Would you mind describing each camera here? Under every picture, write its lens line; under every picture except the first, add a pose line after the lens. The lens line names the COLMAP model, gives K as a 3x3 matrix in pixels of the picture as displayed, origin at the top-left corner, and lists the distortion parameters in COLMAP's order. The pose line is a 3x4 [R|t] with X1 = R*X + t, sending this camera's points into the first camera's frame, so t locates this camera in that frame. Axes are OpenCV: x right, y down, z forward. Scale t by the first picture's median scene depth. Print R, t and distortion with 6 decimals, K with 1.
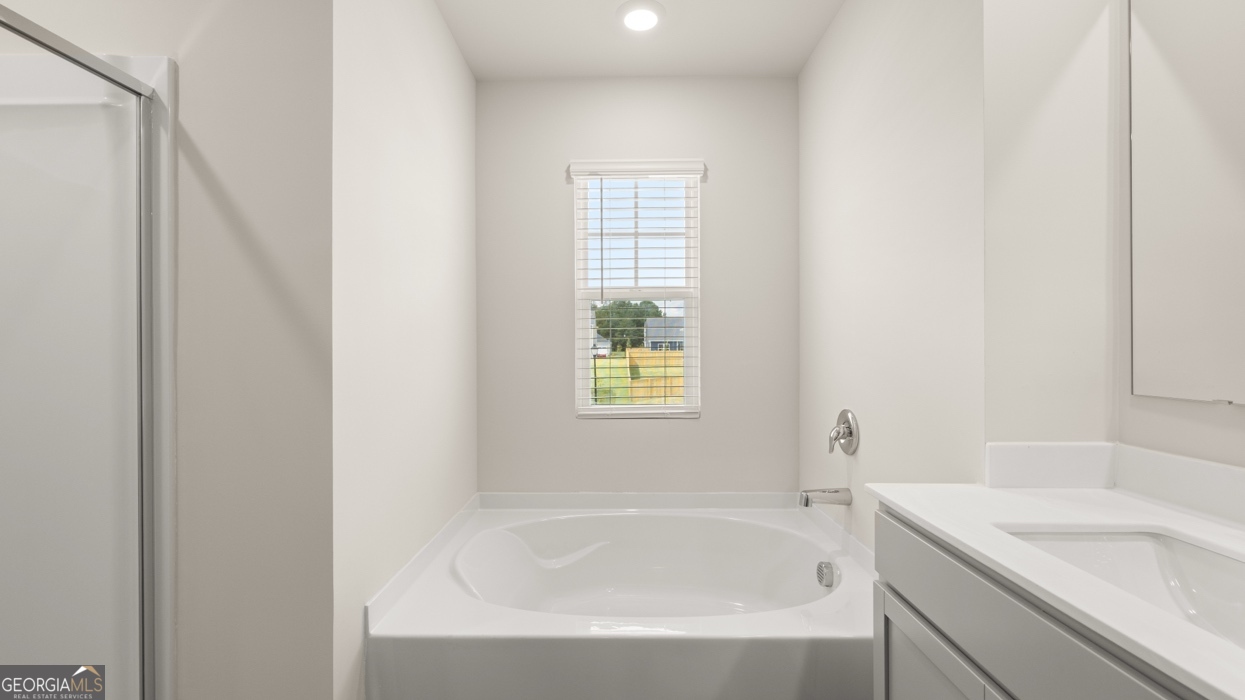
lens RADIAL K [[524.8, 0, 622.5], [0, 524.8, 350.0], [0, 0, 1]] dist [0.000532, 0.000290]
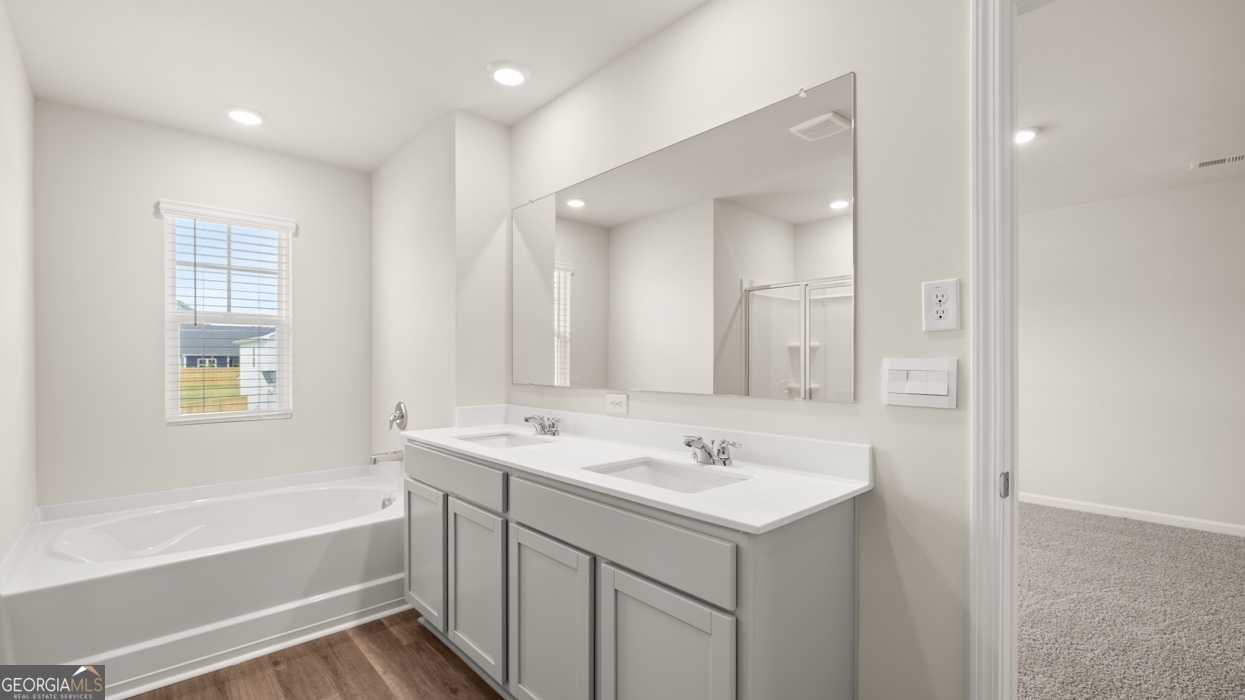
lens RADIAL K [[526.9, 0, 628.4], [0, 526.9, 361.0], [0, 0, 1]] dist [-0.011539, -0.000114]
pose [[0.720441, 0.005855, 0.693491, -0.153236], [0.001158, 0.999953, -0.009646, 0.001608], [-0.693515, 0.007753, 0.720401, -0.521352]]
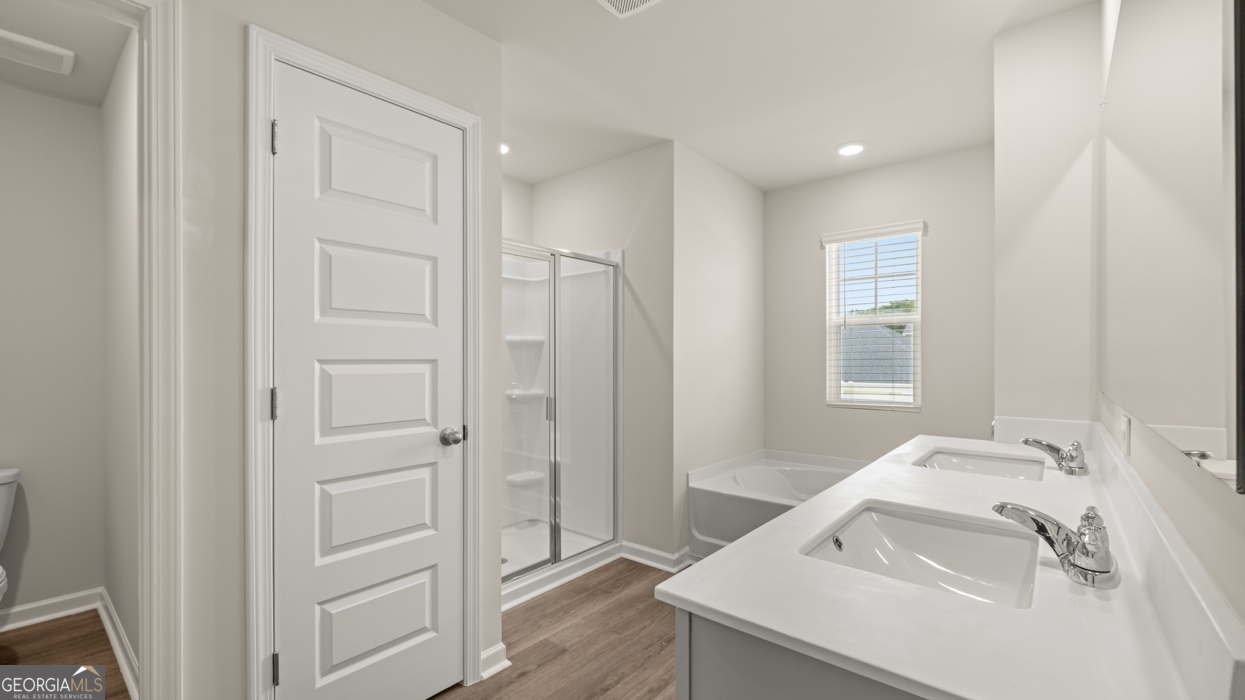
lens RADIAL K [[518.2, 0, 610.6], [0, 518.2, 349.0], [0, 0, 1]] dist [-0.001080, 0.000101]
pose [[0.766552, -0.011394, -0.642082, 0.393463], [-0.002951, 0.999770, -0.021264, -0.000940], [0.642176, 0.018194, 0.766341, -0.530138]]
